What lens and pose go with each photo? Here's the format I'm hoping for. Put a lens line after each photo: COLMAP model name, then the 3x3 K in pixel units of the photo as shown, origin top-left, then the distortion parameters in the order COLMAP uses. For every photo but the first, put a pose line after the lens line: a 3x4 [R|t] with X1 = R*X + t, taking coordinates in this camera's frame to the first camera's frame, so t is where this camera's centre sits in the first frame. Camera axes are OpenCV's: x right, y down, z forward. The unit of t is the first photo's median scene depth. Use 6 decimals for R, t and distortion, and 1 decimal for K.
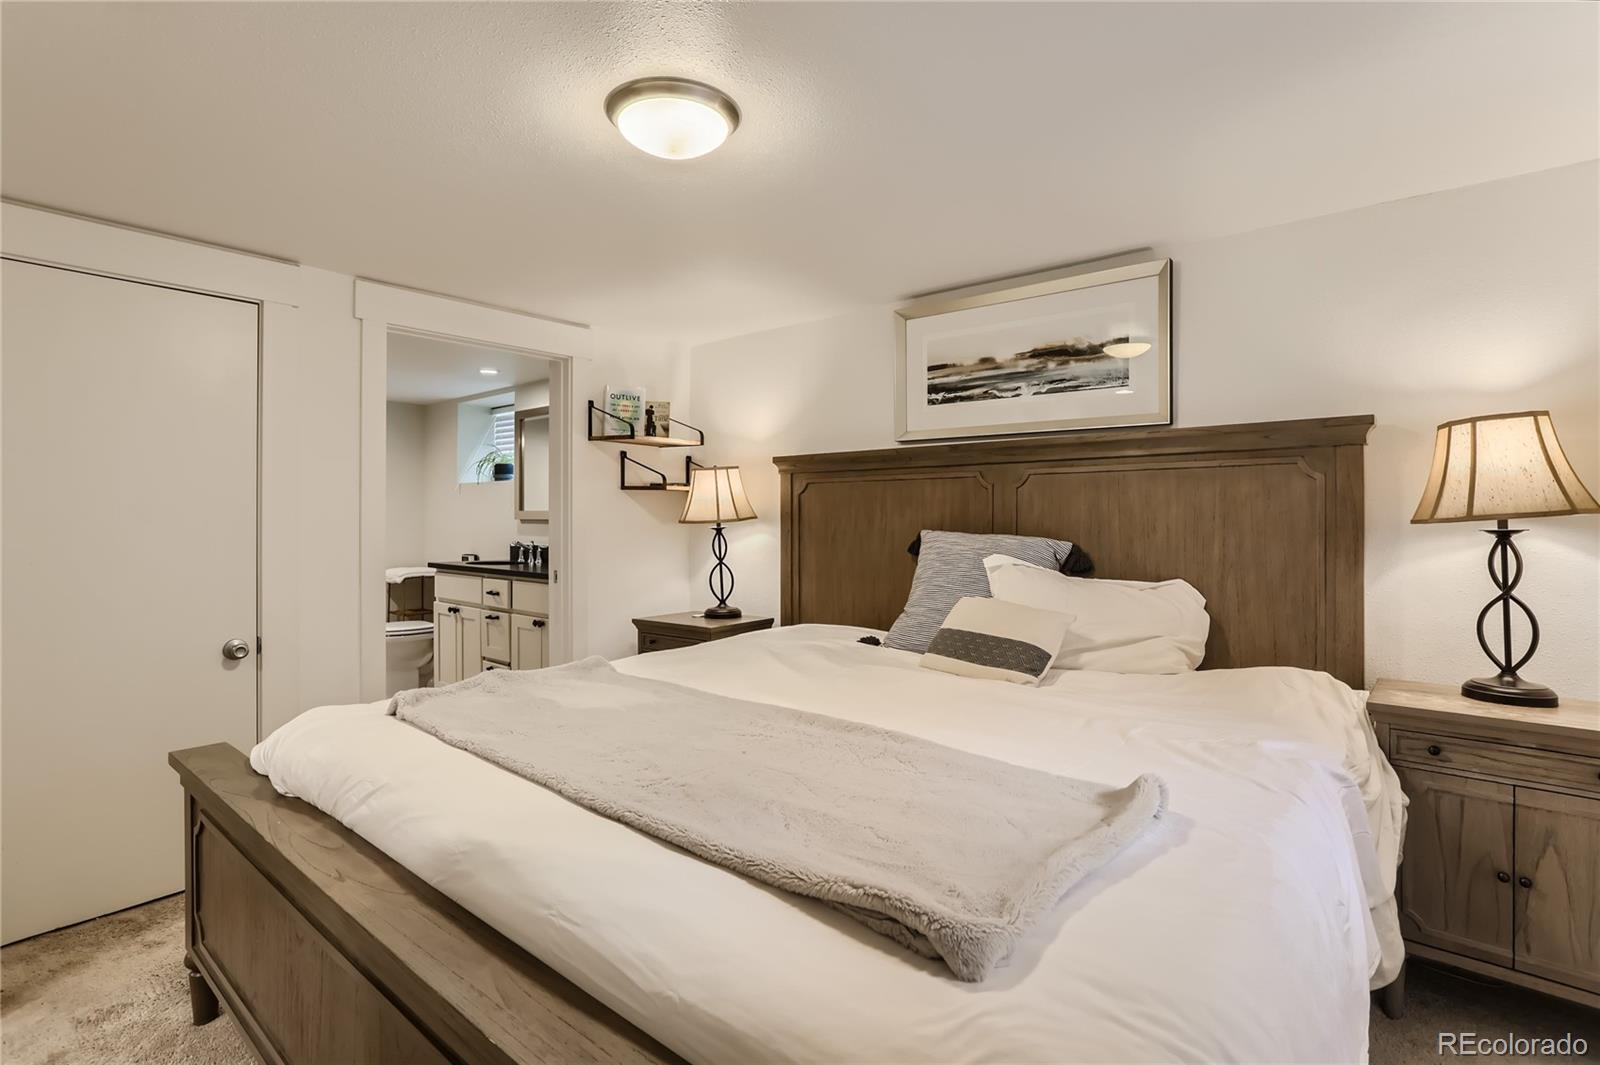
lens RADIAL K [[773.7, 0, 793.0], [0, 773.7, 526.0], [0, 0, 1]] dist [-0.041795, 0.021574]
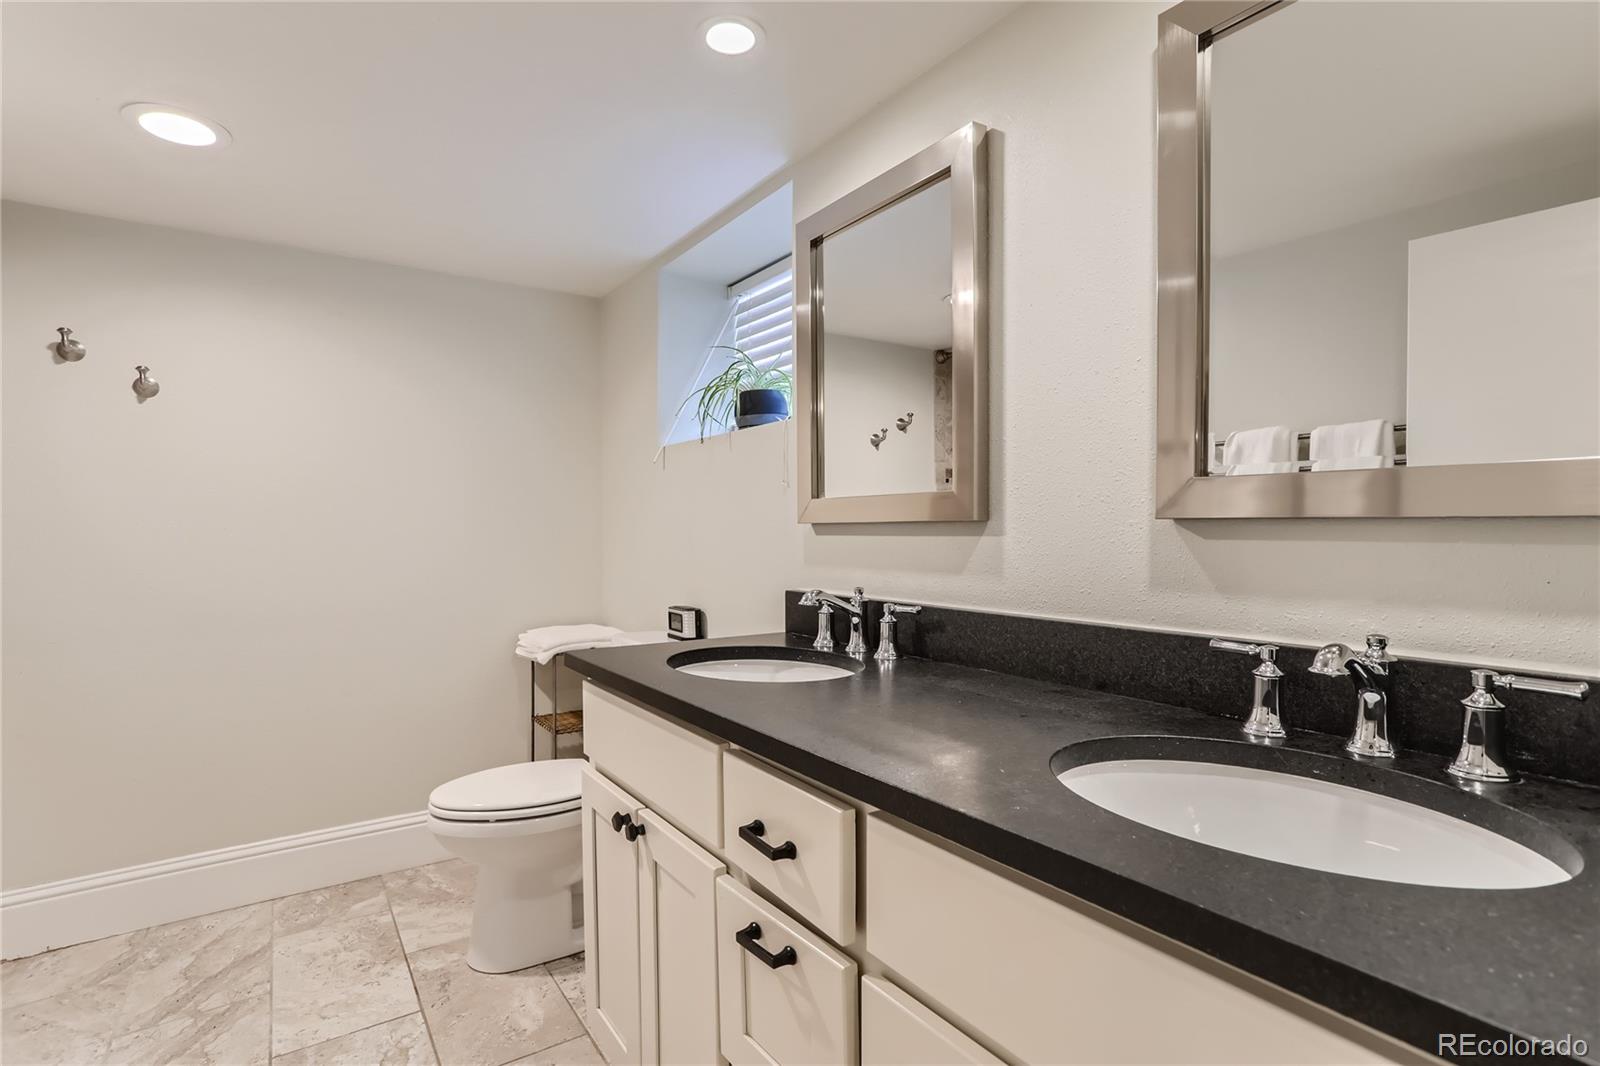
lens RADIAL K [[773.7, 0, 793.0], [0, 773.7, 526.5], [0, 0, 1]] dist [-0.041795, 0.021574]
pose [[0.963409, -0.010682, -0.267821, -0.266463], [0.008383, 0.999918, -0.009725, -0.003297], [0.267903, 0.007124, 0.963420, 0.648740]]
